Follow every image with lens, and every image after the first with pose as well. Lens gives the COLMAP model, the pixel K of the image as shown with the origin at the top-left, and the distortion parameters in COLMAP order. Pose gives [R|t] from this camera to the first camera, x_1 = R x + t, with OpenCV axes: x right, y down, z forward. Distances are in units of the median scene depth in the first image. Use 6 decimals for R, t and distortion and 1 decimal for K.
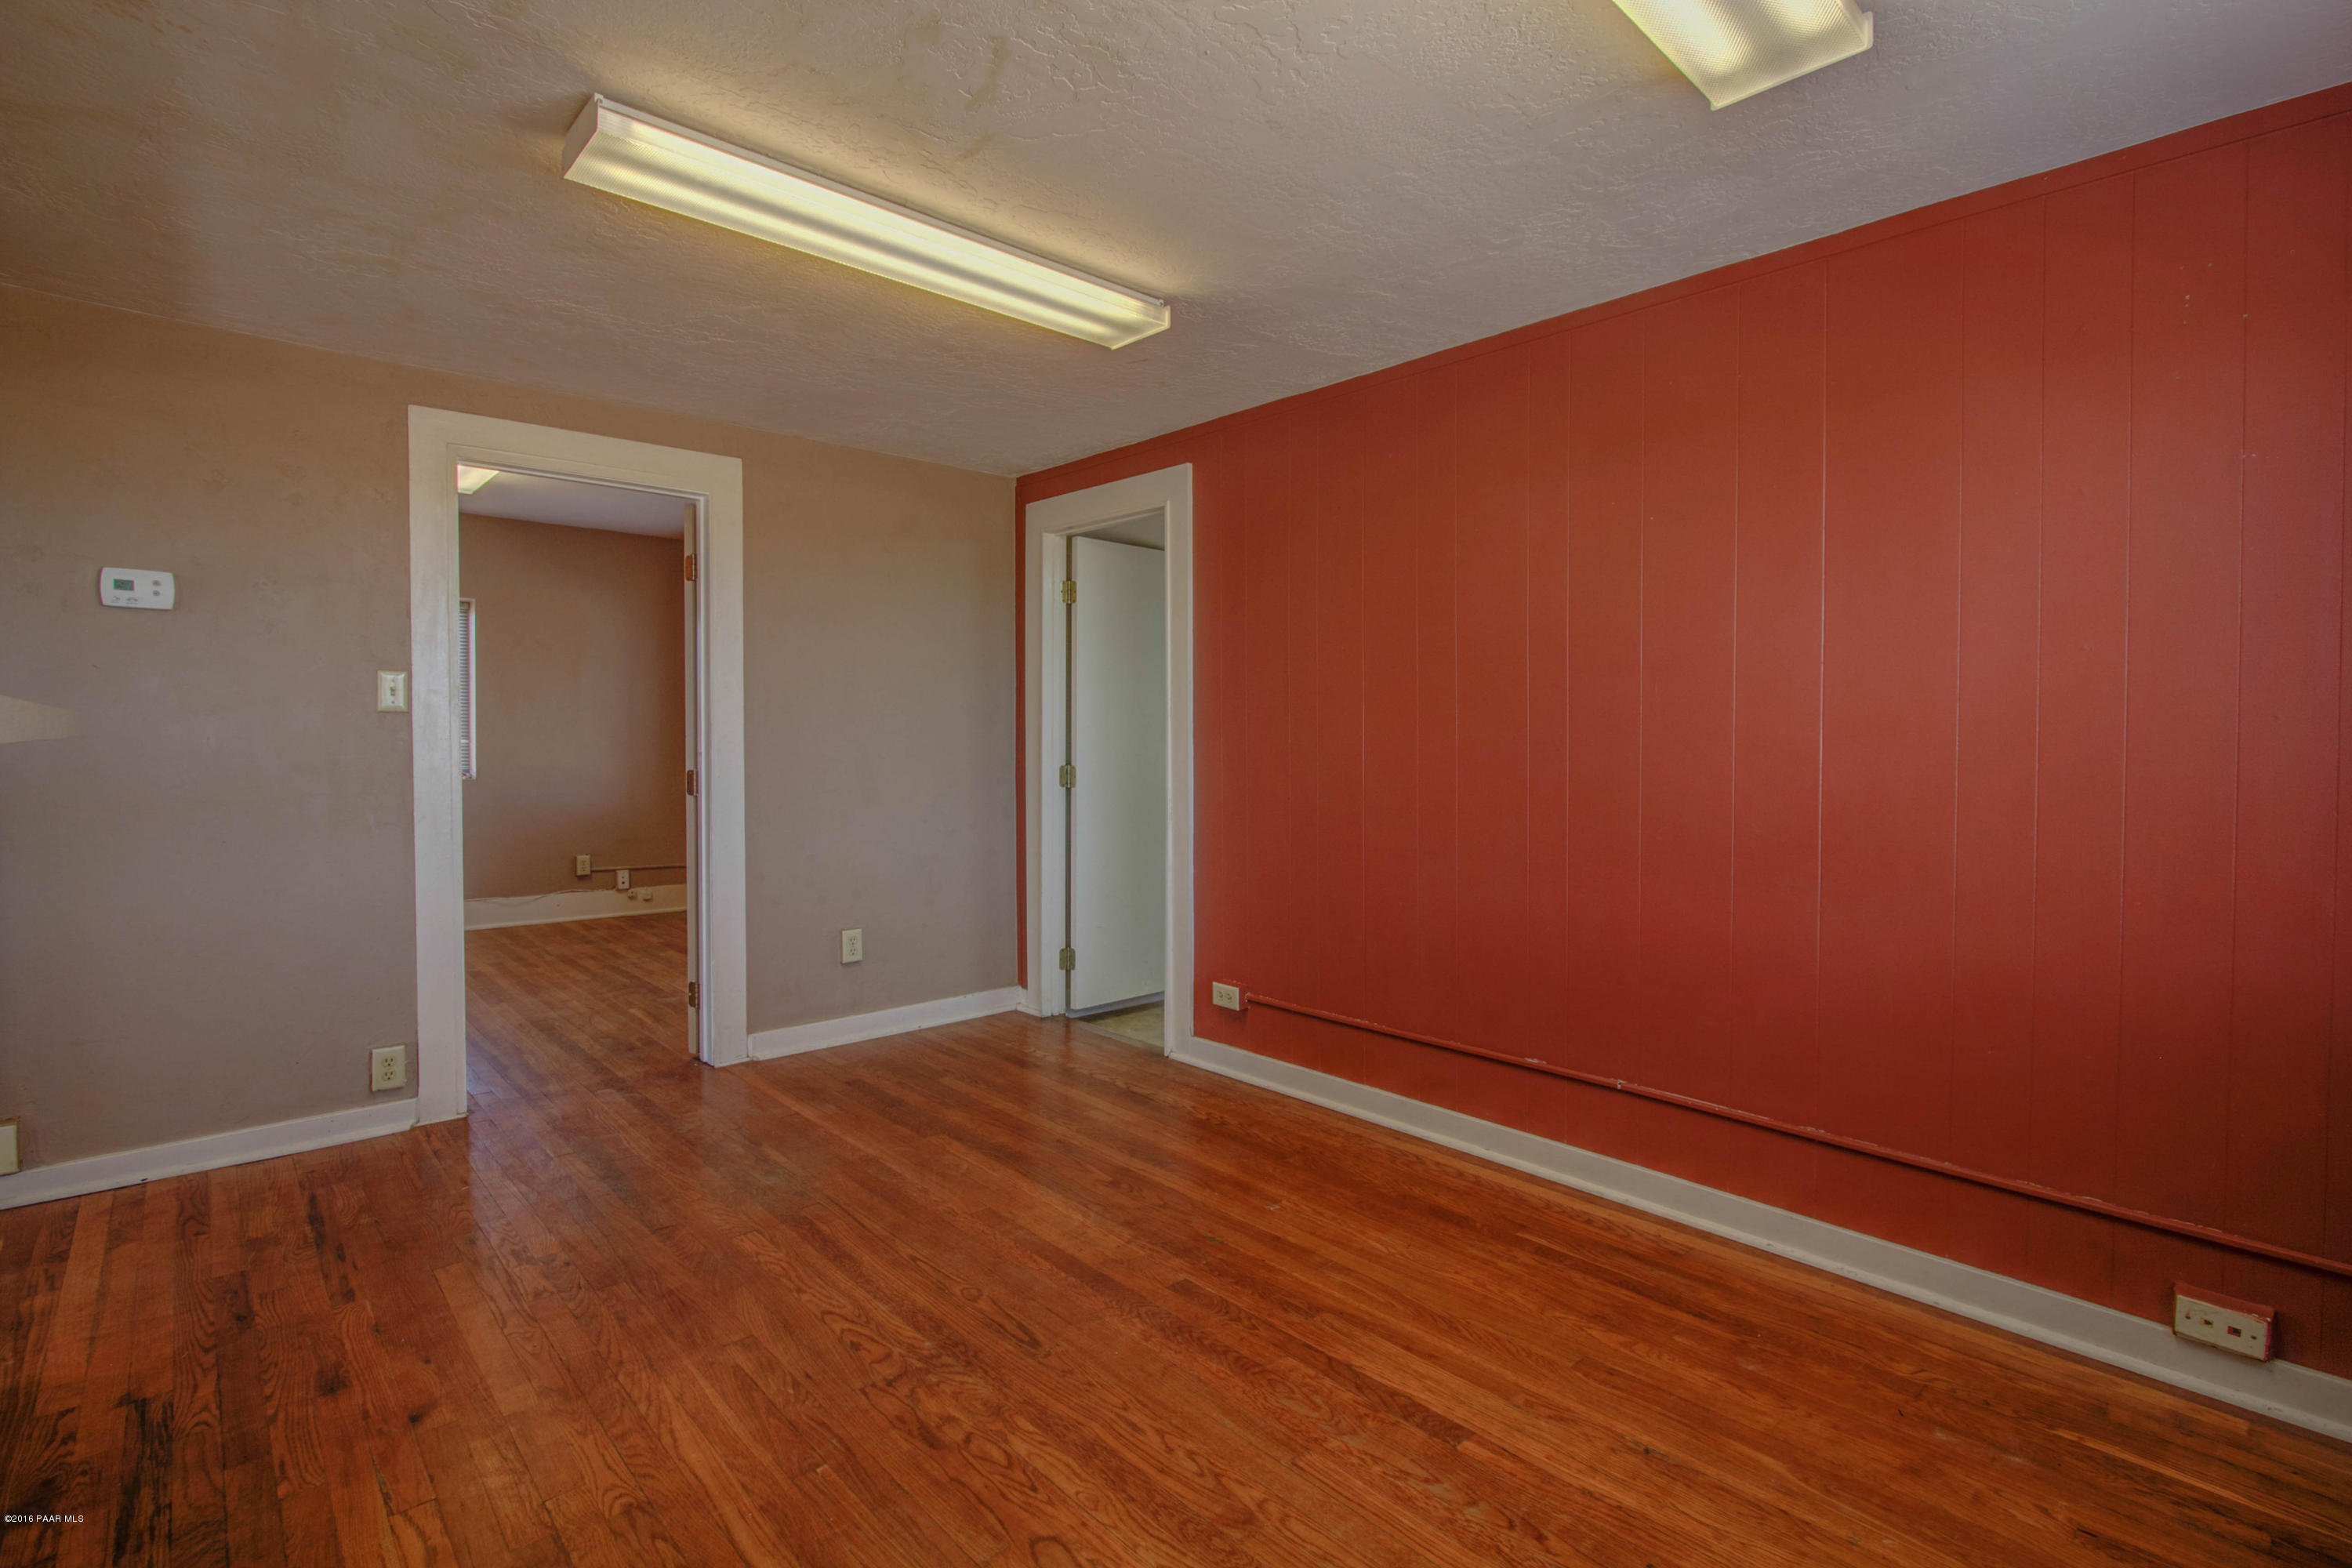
lens RADIAL K [[1108.6, 0, 1181.5], [0, 1108.6, 751.6], [0, 0, 1]] dist [-0.013054, 0.000822]
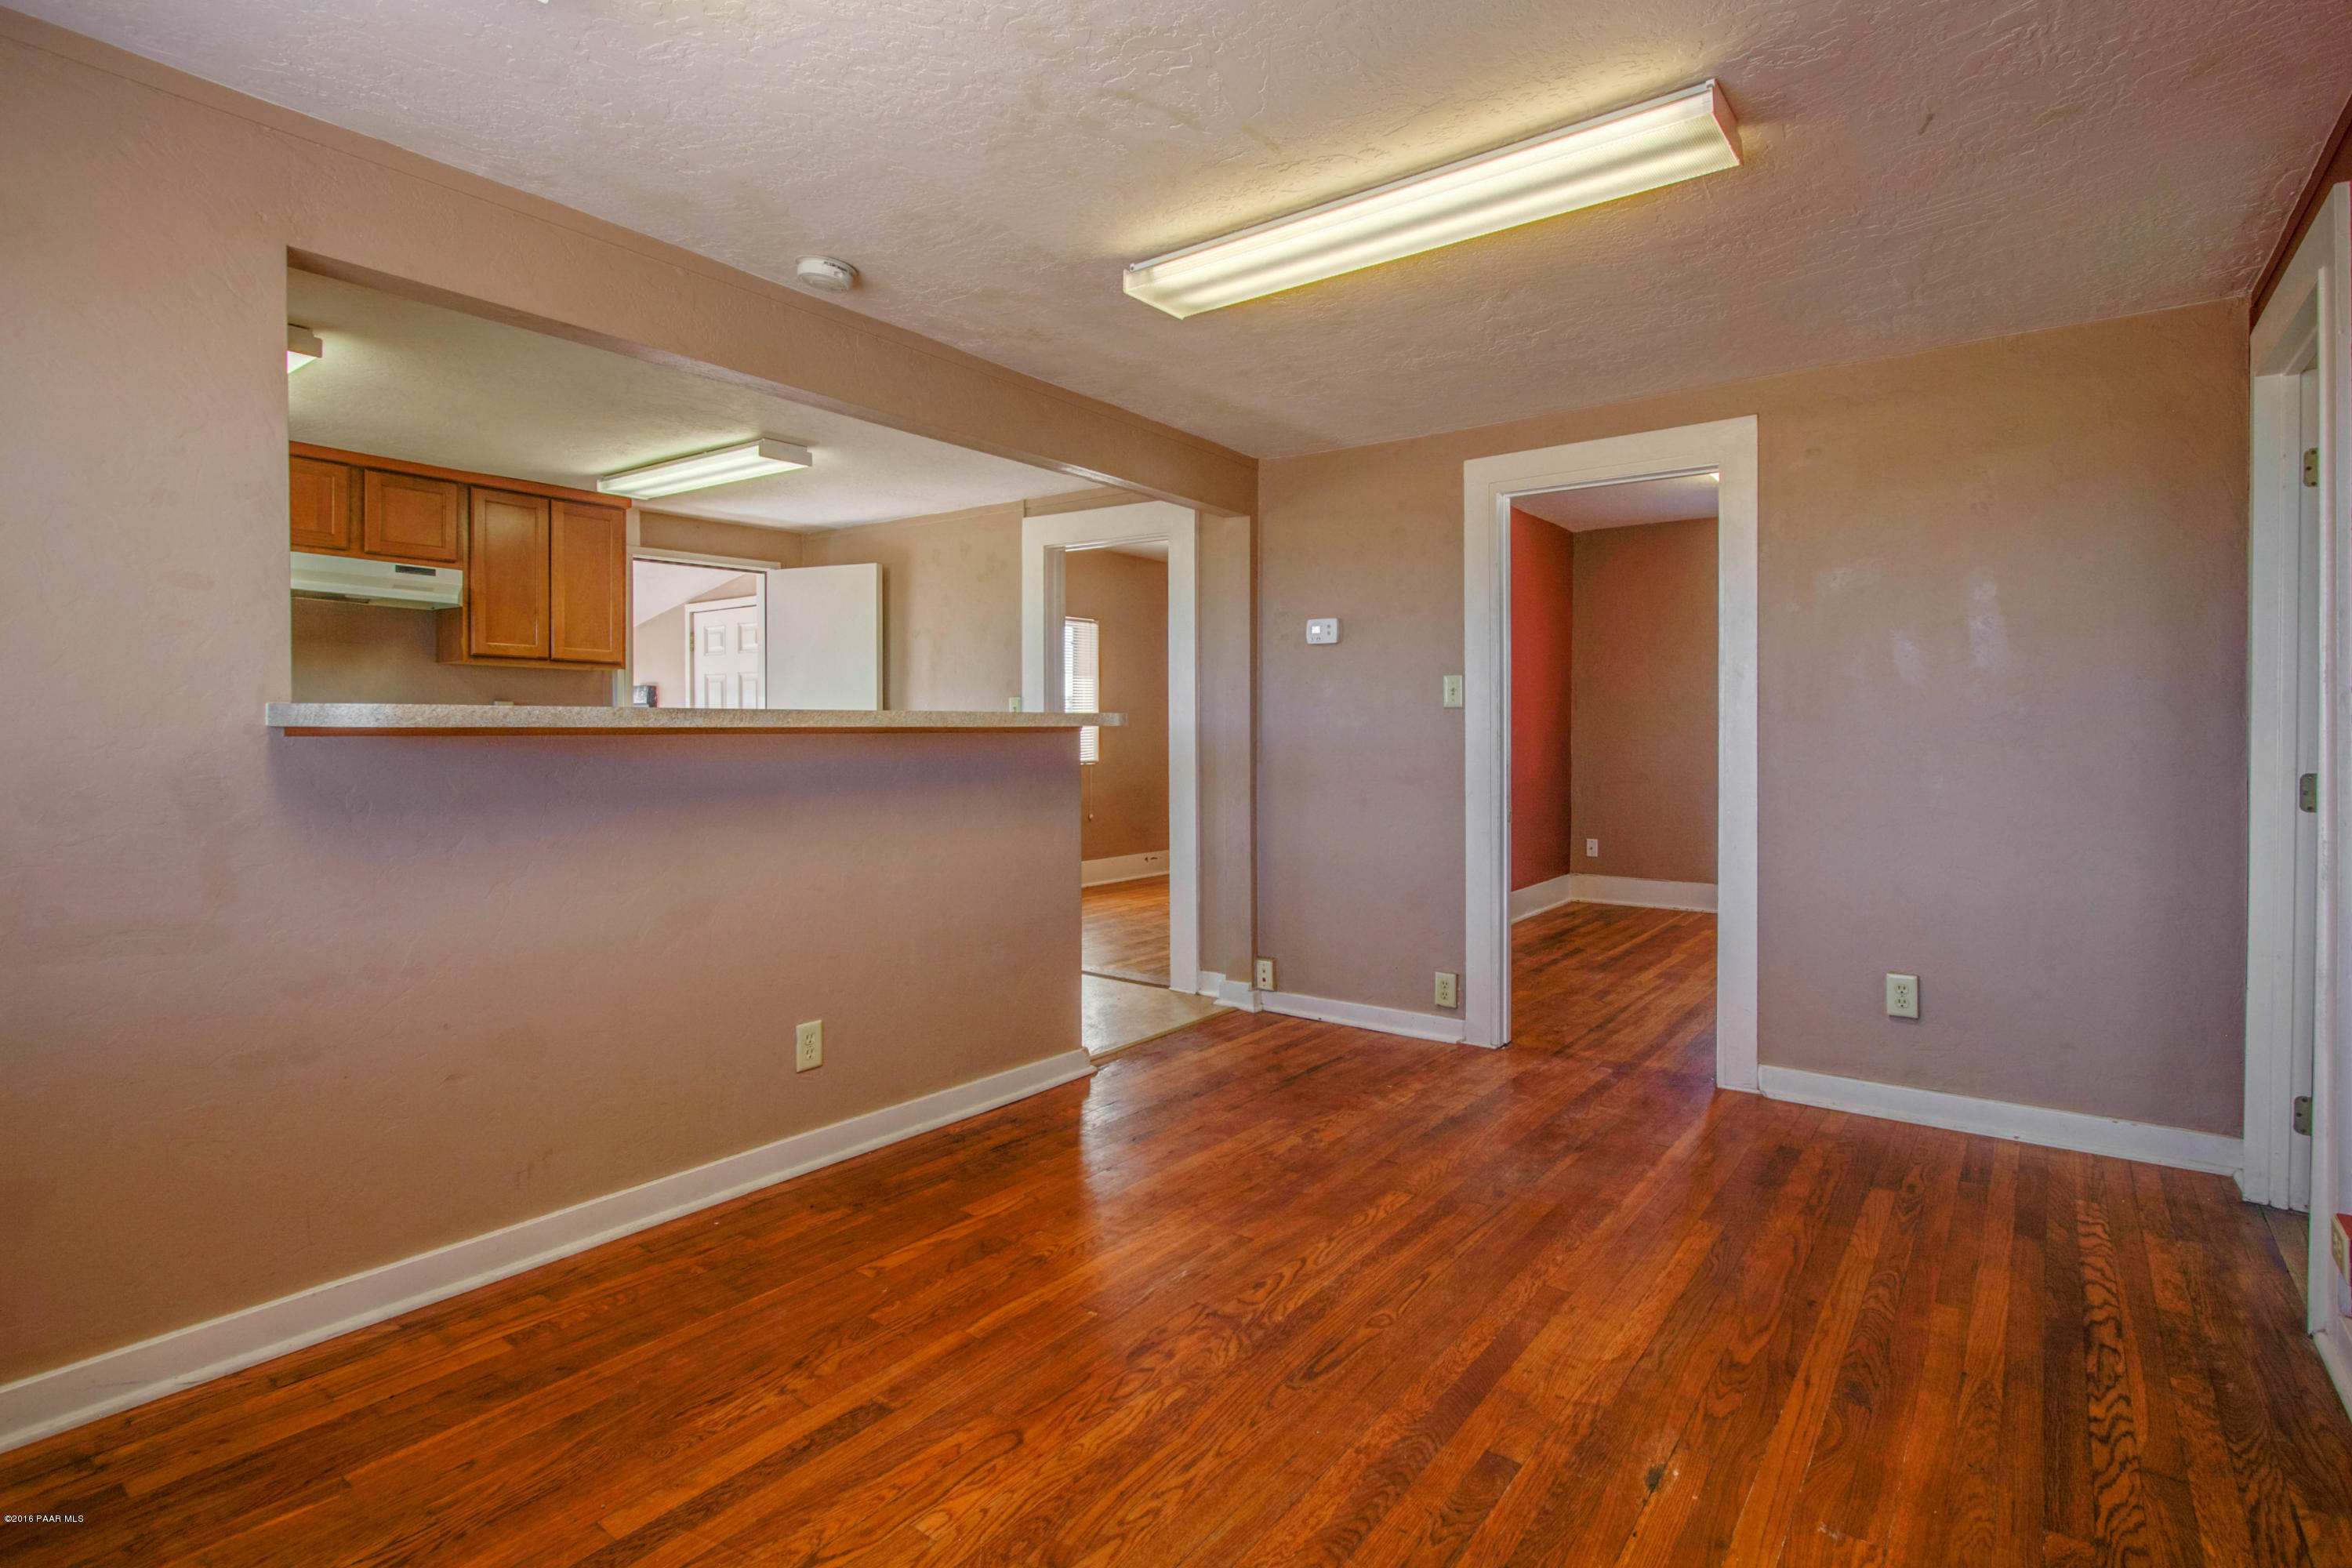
lens RADIAL K [[1140.9, 0, 1183.6], [0, 1140.9, 733.0], [0, 0, 1]] dist [-0.015508, 0.000574]
pose [[0.169091, 0.000286, -0.985600, 0.620954], [-0.013044, 0.999913, -0.001948, -0.000866], [0.985514, 0.013186, 0.169080, 0.572703]]
